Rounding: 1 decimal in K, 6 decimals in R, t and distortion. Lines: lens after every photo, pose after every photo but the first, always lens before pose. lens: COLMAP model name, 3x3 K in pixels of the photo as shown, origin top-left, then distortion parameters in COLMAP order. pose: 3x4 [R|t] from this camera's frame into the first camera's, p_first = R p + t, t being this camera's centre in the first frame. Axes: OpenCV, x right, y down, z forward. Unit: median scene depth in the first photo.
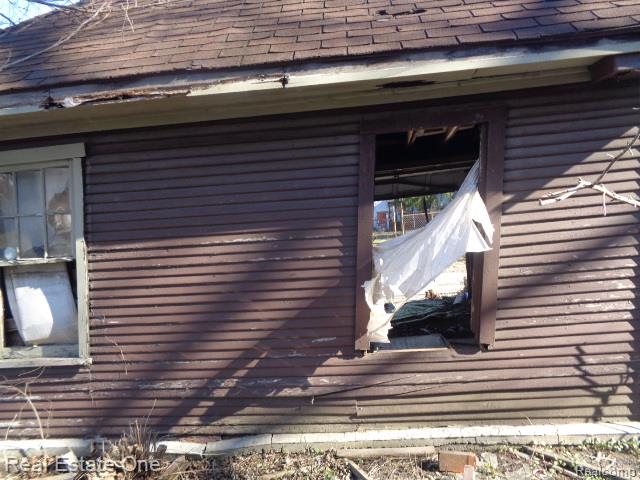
lens RADIAL K [[478.5, 0, 320.1], [0, 478.5, 243.5], [0, 0, 1]] dist [0.006094, -0.002235]
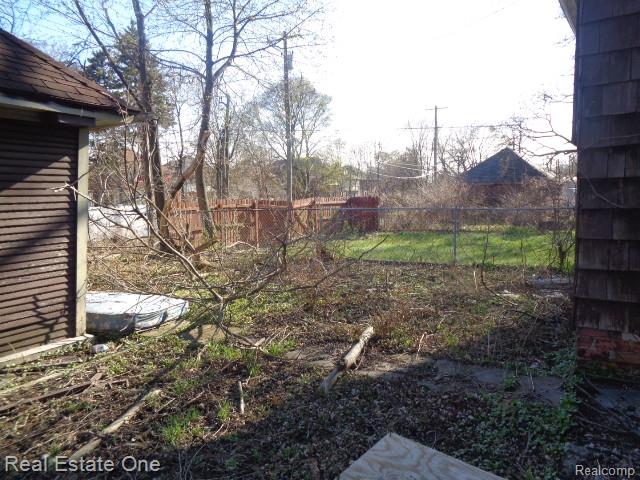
lens RADIAL K [[478.5, 0, 320.1], [0, 478.5, 243.5], [0, 0, 1]] dist [0.006094, -0.002235]
pose [[0.433028, -0.027374, 0.900965, -0.421929], [0.003446, 0.999582, 0.028715, 0.009912], [-0.901374, -0.009330, 0.432942, -0.454535]]
